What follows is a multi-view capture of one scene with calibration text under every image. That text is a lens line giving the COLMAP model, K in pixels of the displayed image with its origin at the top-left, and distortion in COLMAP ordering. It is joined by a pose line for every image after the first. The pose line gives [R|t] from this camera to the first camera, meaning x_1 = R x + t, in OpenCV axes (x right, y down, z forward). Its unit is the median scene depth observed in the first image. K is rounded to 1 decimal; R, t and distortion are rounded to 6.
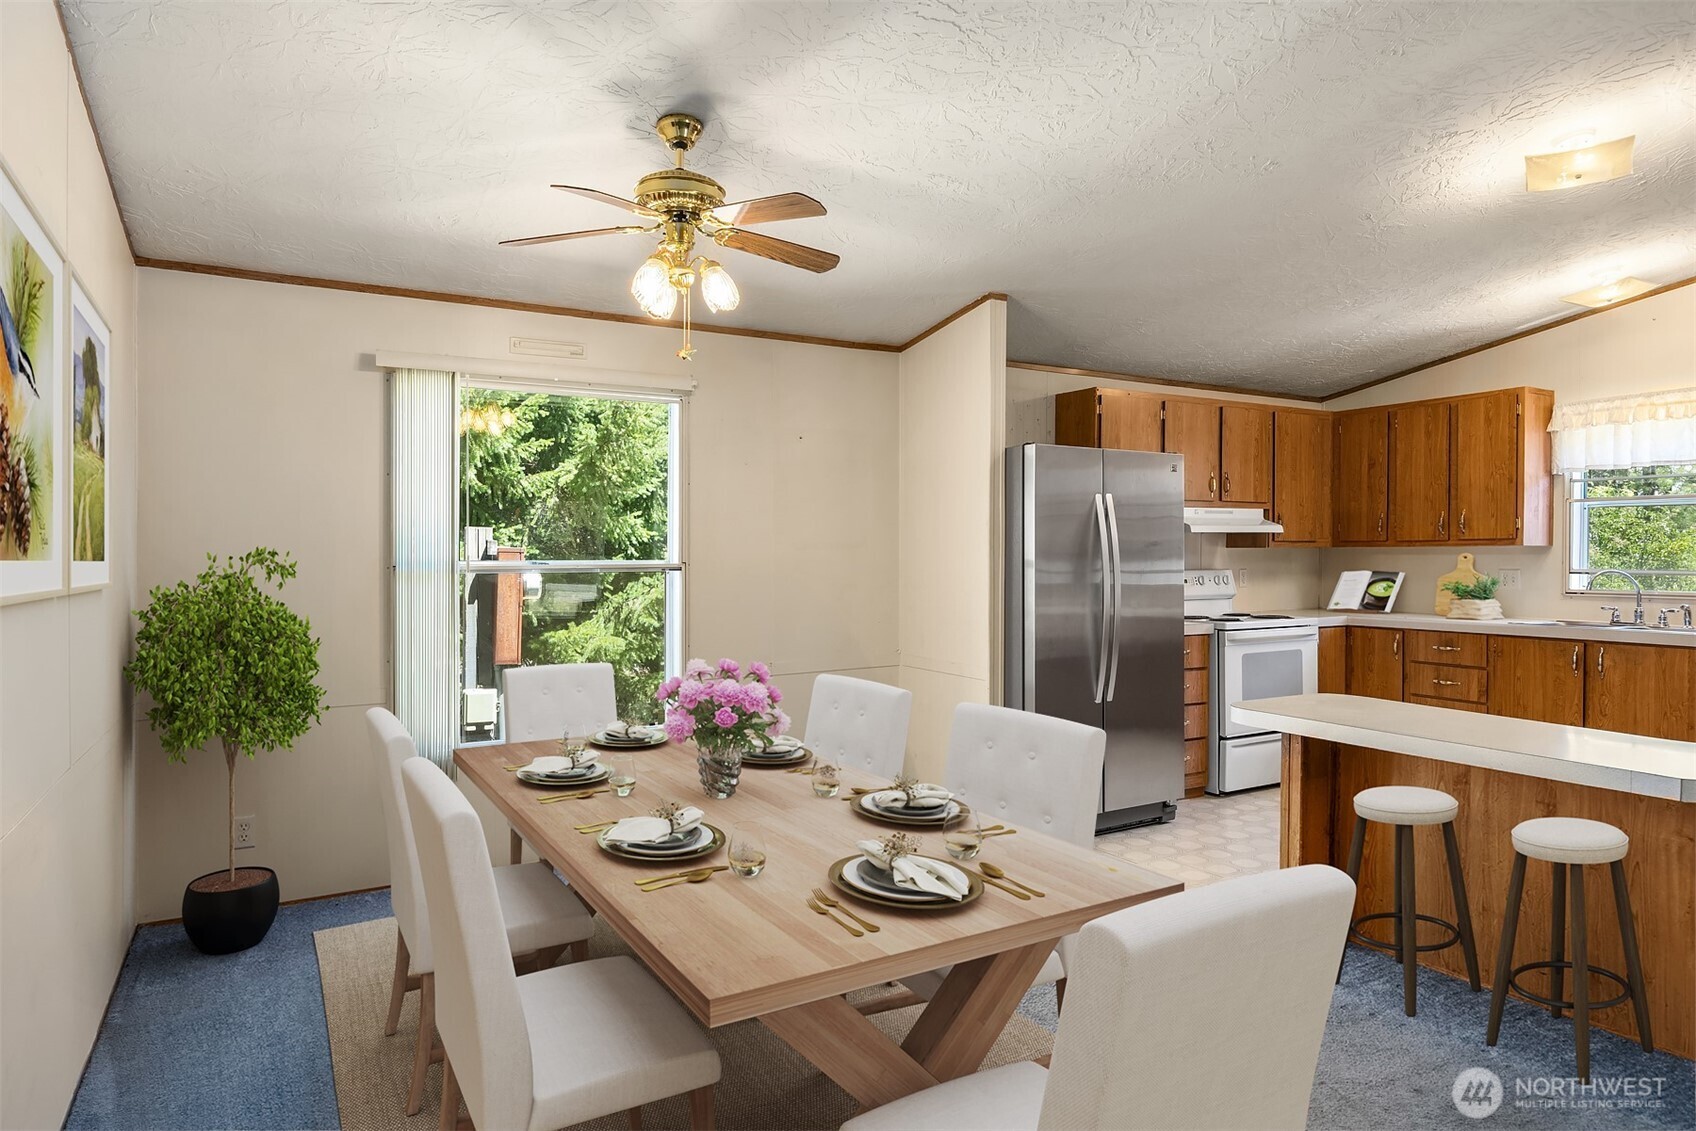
lens RADIAL K [[924.1, 0, 815.8], [0, 924.1, 564.9], [0, 0, 1]] dist [0.000141, 0.000139]
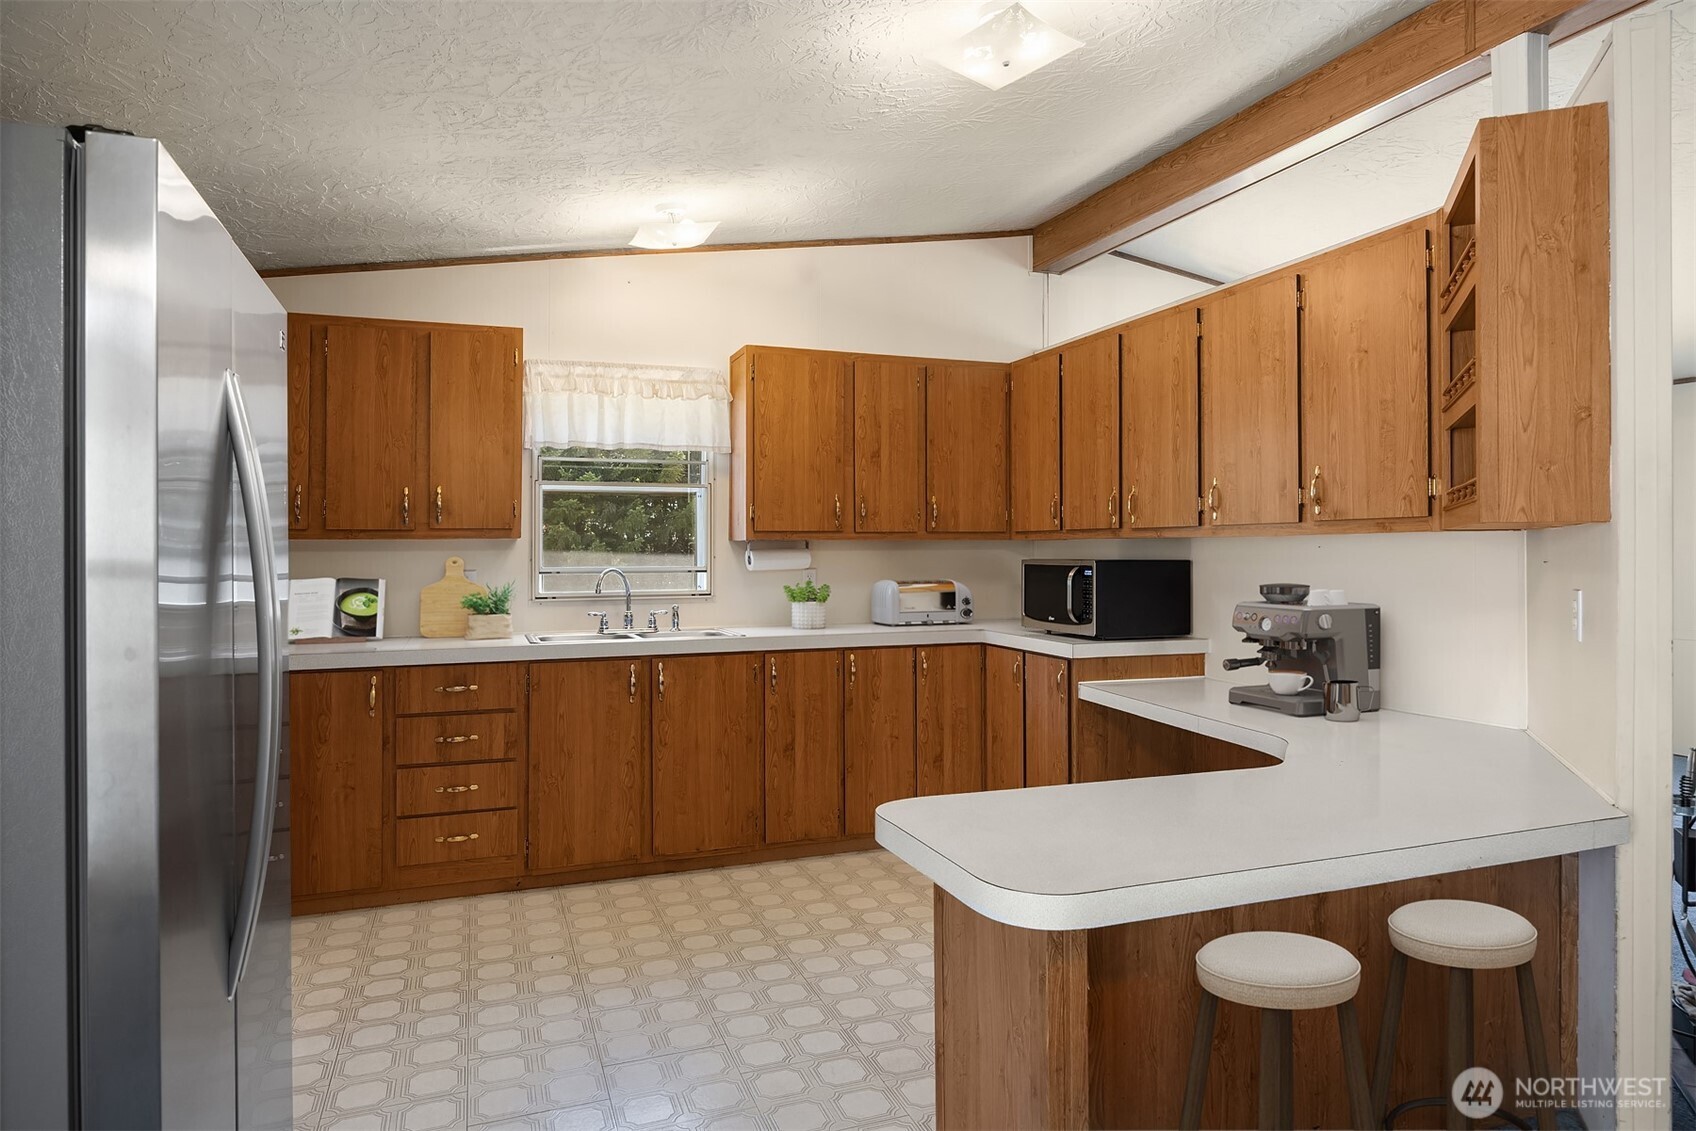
lens RADIAL K [[1027.4, 0, 848.5], [0, 1027.4, 548.9], [0, 0, 1]] dist [-0.004611, -0.000766]
pose [[0.129777, -0.002356, 0.991540, -0.029120], [0.015158, 0.999885, 0.000392, -0.008371], [-0.991427, 0.014979, 0.129798, 0.599007]]
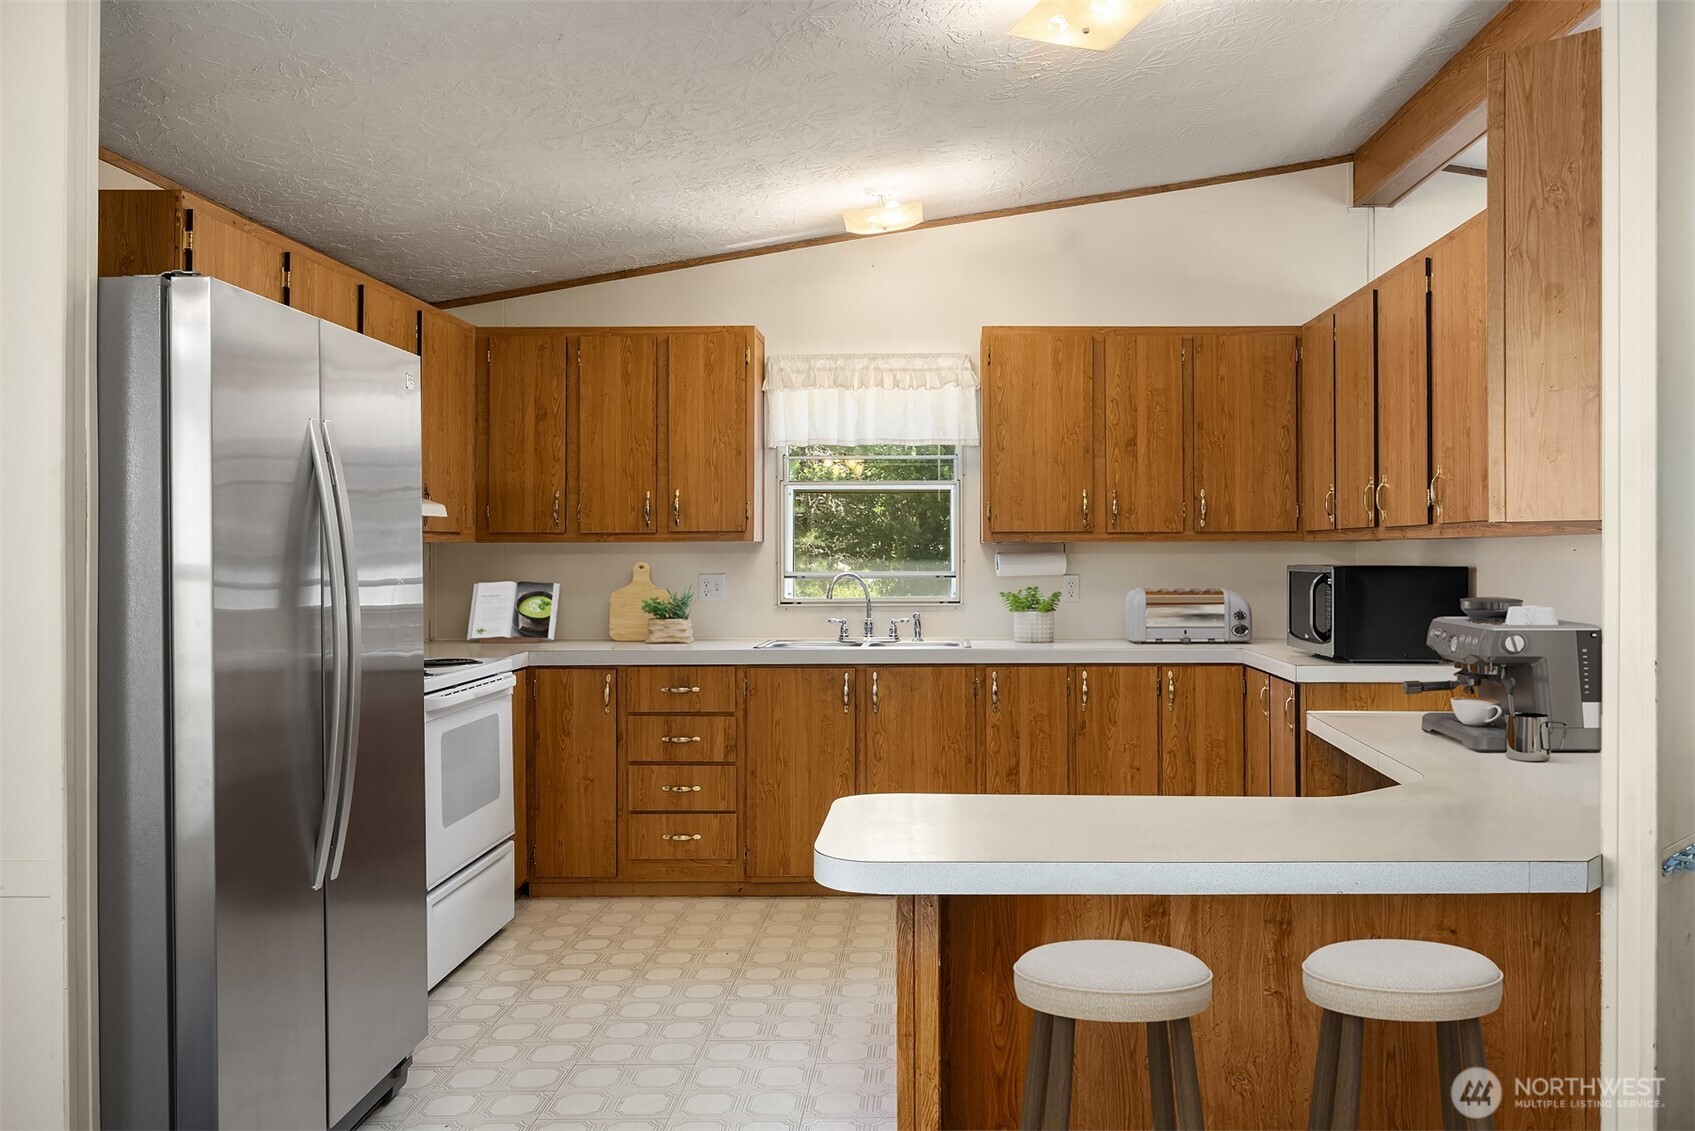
lens RADIAL K [[1318.5, 0, 880.9], [0, 1318.5, 565.4], [0, 0, 1]] dist [-0.008228, 0.000390]
pose [[0.504237, -0.011045, 0.863495, -0.088028], [0.013596, 0.999896, 0.004851, -0.005064], [-0.863458, 0.009294, 0.504335, 0.365075]]
